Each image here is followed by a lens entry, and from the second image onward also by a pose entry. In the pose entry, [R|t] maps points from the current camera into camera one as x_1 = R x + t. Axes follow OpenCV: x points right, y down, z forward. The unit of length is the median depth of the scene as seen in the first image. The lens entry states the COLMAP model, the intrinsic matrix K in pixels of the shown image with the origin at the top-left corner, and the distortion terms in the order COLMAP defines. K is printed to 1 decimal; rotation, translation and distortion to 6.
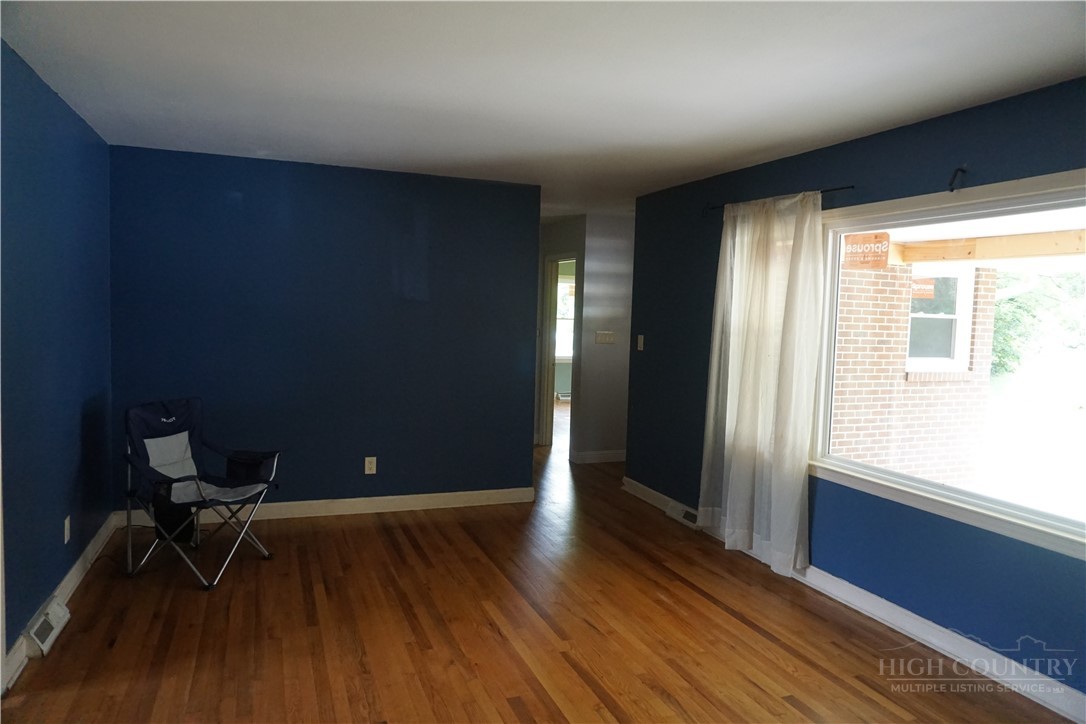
lens RADIAL K [[742.2, 0, 546.4], [0, 742.2, 364.3], [0, 0, 1]] dist [-0.031549, 0.025749]
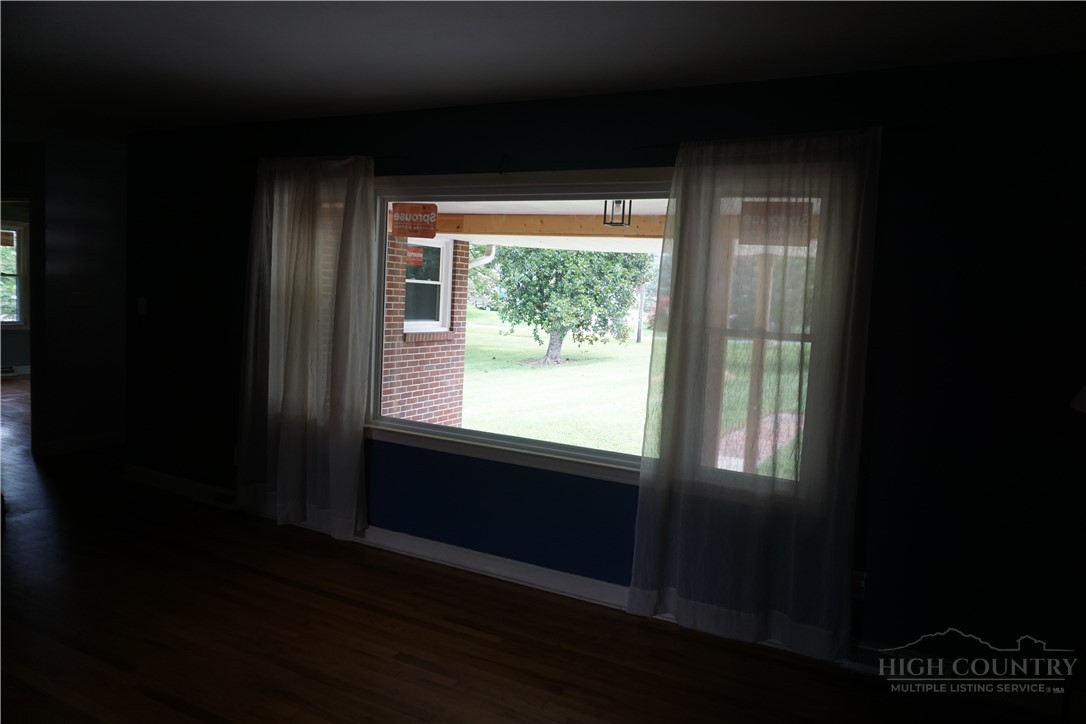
lens RADIAL K [[742.2, 0, 546.4], [0, 742.2, 364.3], [0, 0, 1]] dist [-0.031549, 0.025749]
pose [[0.747218, -0.049975, 0.662697, -0.121025], [0.015042, 0.998185, 0.058314, -0.006773], [-0.664408, -0.033605, 0.746614, 0.072872]]
